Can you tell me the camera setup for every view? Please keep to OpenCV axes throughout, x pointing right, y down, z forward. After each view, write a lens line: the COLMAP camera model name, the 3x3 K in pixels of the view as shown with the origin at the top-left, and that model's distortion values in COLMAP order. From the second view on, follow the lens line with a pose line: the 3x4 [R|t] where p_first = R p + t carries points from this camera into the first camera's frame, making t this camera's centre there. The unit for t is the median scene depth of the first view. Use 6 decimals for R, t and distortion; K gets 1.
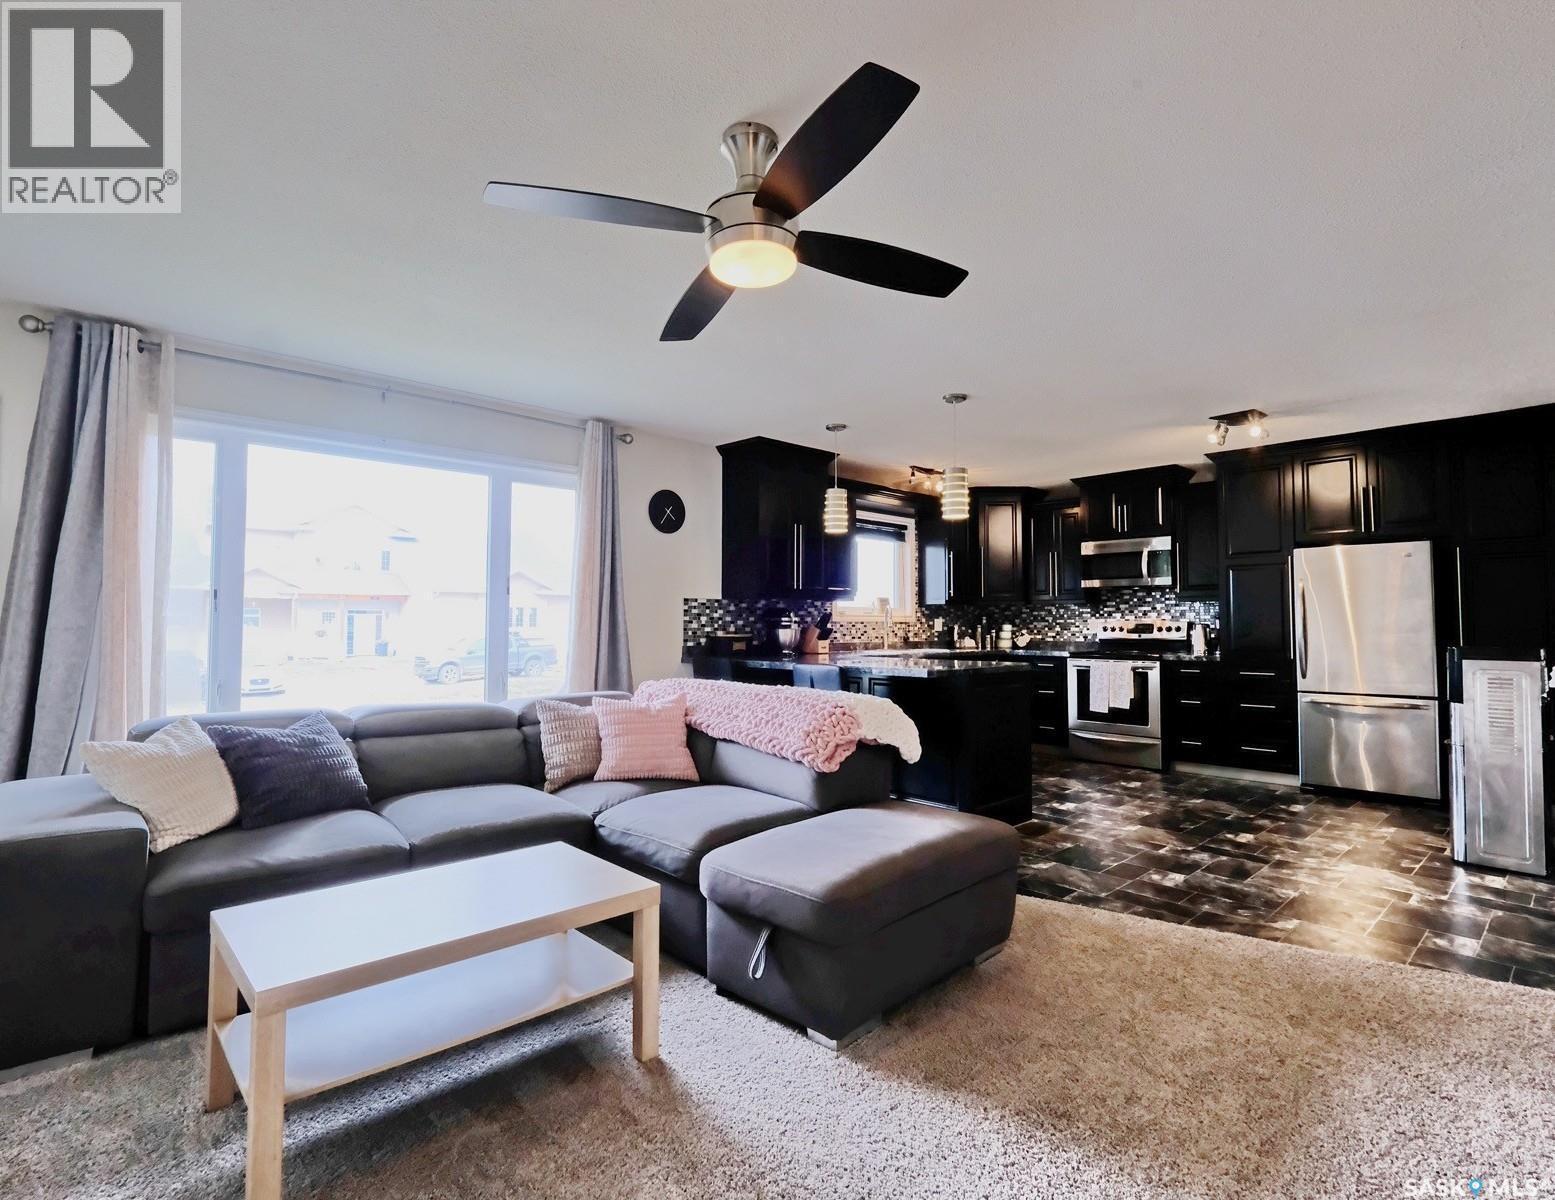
lens RADIAL K [[795.4, 0, 779.5], [0, 795.4, 596.9], [0, 0, 1]] dist [-0.001896, -0.000148]
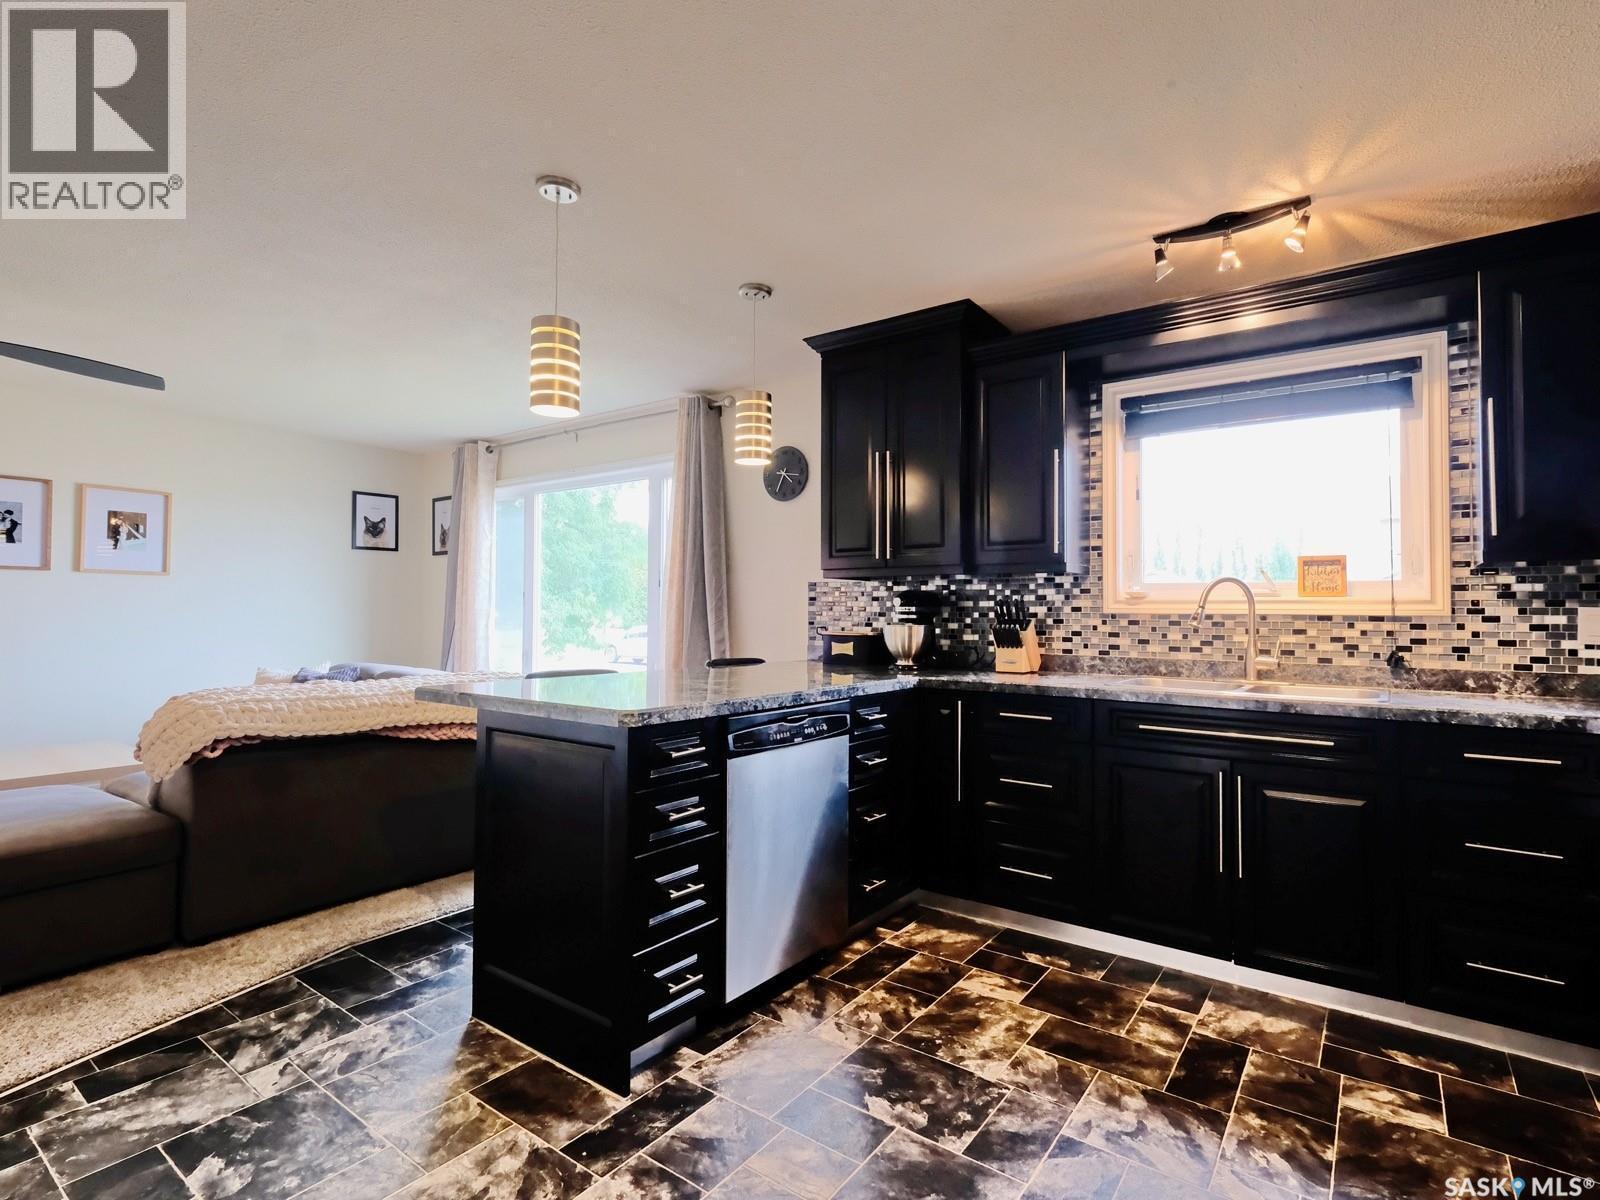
lens RADIAL K [[781.9, 0, 802.7], [0, 781.9, 603.4], [0, 0, 1]] dist [0.002499, -0.000794]
pose [[0.185355, -0.018601, -0.982496, 0.535000], [0.020544, 0.999676, -0.015051, 0.028798], [0.982457, -0.017395, 0.185677, 0.748135]]
